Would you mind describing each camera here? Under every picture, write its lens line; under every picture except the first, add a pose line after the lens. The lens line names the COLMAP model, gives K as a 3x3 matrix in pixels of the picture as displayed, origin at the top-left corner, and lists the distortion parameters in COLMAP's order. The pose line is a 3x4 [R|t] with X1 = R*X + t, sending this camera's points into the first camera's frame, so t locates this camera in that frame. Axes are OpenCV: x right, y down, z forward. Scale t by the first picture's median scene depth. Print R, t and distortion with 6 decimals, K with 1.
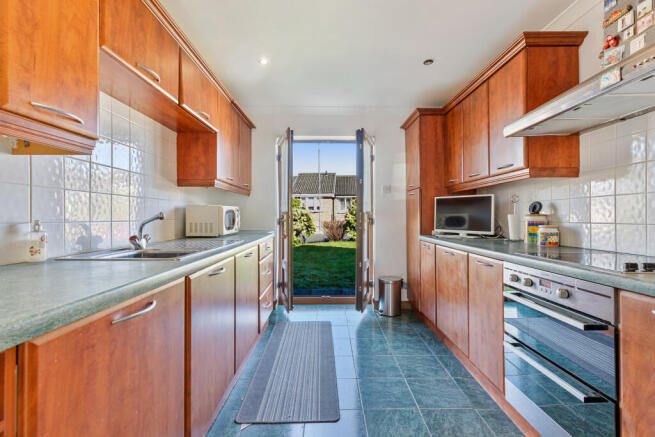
lens RADIAL K [[298.0, 0, 329.5], [0, 298.0, 214.5], [0, 0, 1]] dist [0.001337, -0.000276]
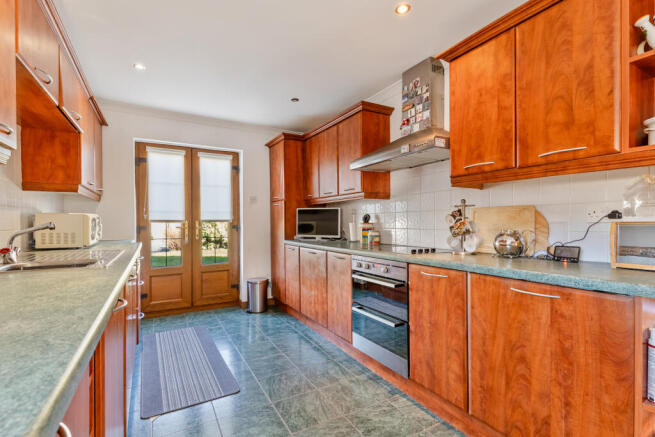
lens RADIAL K [[304.9, 0, 328.6], [0, 304.9, 219.9], [0, 0, 1]] dist [-0.001295, -0.000283]
pose [[0.869802, 0.003562, 0.493388, -0.213775], [-0.002371, 0.999993, -0.003040, -0.010587], [-0.493395, 0.001475, 0.869804, -0.215403]]
